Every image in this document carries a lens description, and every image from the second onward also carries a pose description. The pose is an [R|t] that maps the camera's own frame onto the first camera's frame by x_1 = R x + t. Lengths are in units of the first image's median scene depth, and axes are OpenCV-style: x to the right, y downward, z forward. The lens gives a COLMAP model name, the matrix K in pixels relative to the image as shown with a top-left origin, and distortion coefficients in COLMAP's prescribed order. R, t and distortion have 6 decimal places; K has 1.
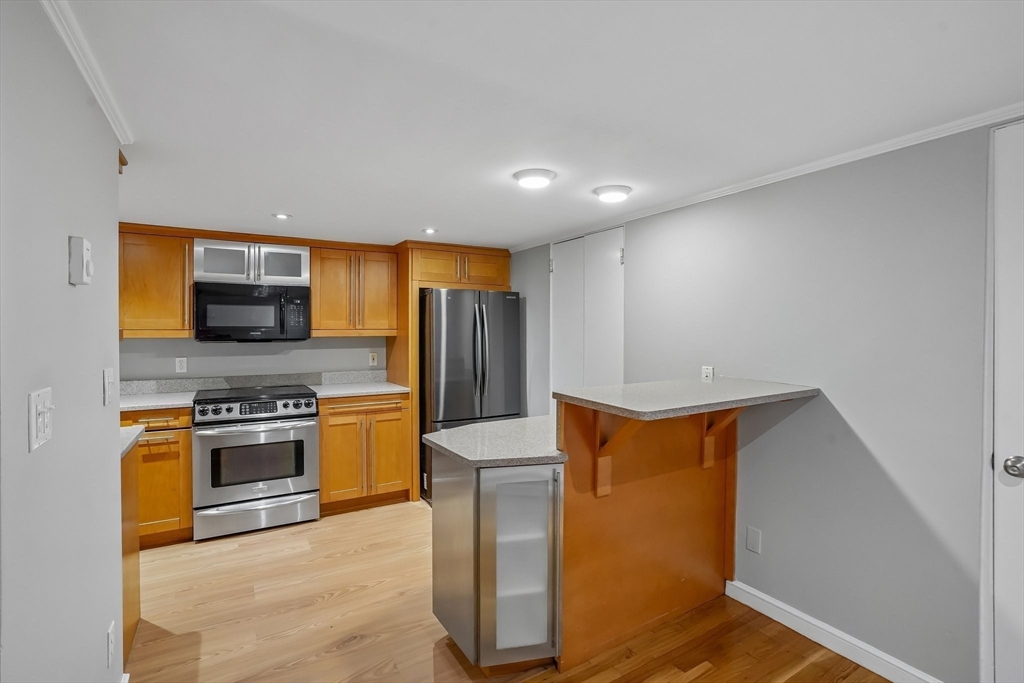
lens RADIAL K [[468.5, 0, 503.7], [0, 468.5, 331.6], [0, 0, 1]] dist [-0.053779, 0.023389]
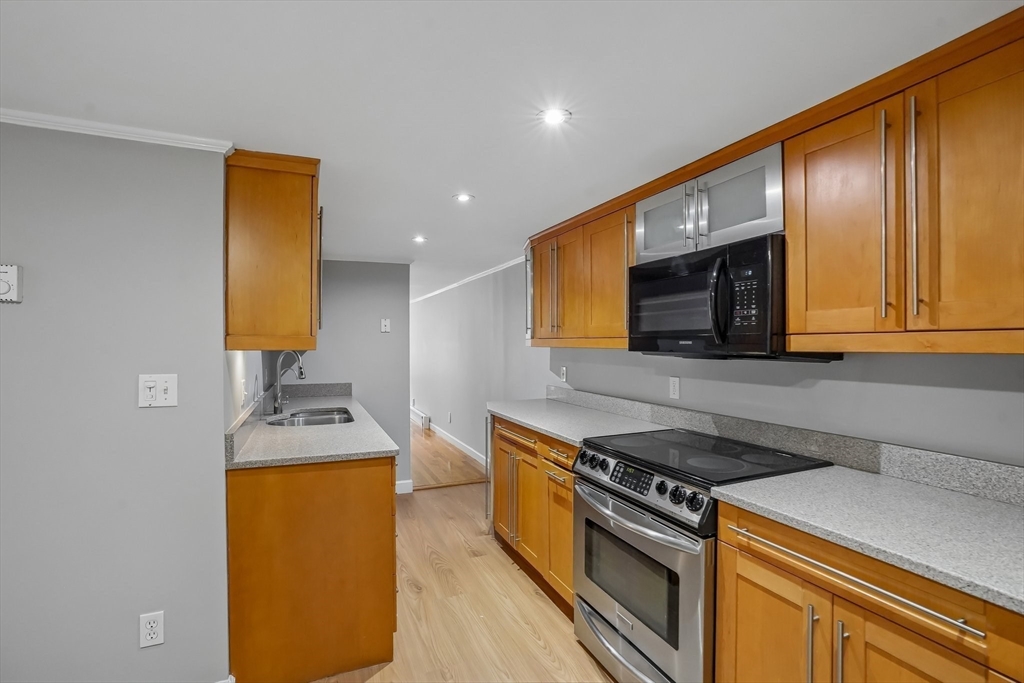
lens RADIAL K [[468.0, 0, 493.2], [0, 468.0, 346.2], [0, 0, 1]] dist [-0.032880, 0.000290]
pose [[-0.128404, 0.007796, -0.991691, 0.038927], [-0.000575, 0.999968, 0.007936, 0.003966], [0.991722, 0.001590, -0.128395, 0.836043]]
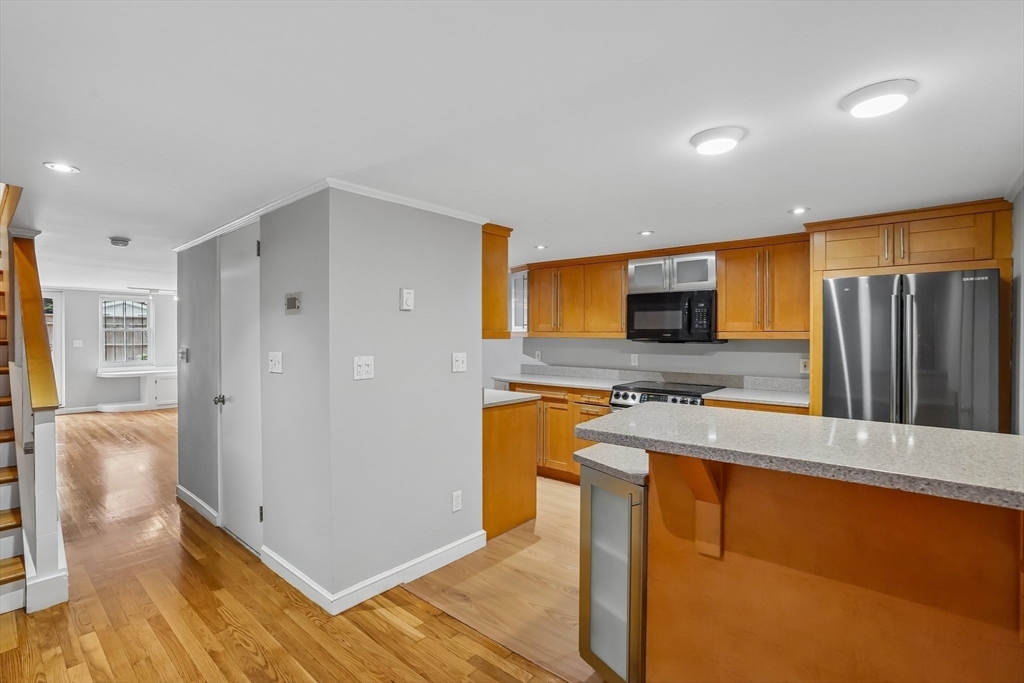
lens RADIAL K [[474.2, 0, 510.4], [0, 474.2, 338.3], [0, 0, 1]] dist [-0.051966, 0.024669]
pose [[0.328795, 0.010632, -0.944342, 0.432597], [-0.004439, 0.999943, 0.009713, 0.002361], [0.944391, 0.000999, 0.328823, 0.248449]]
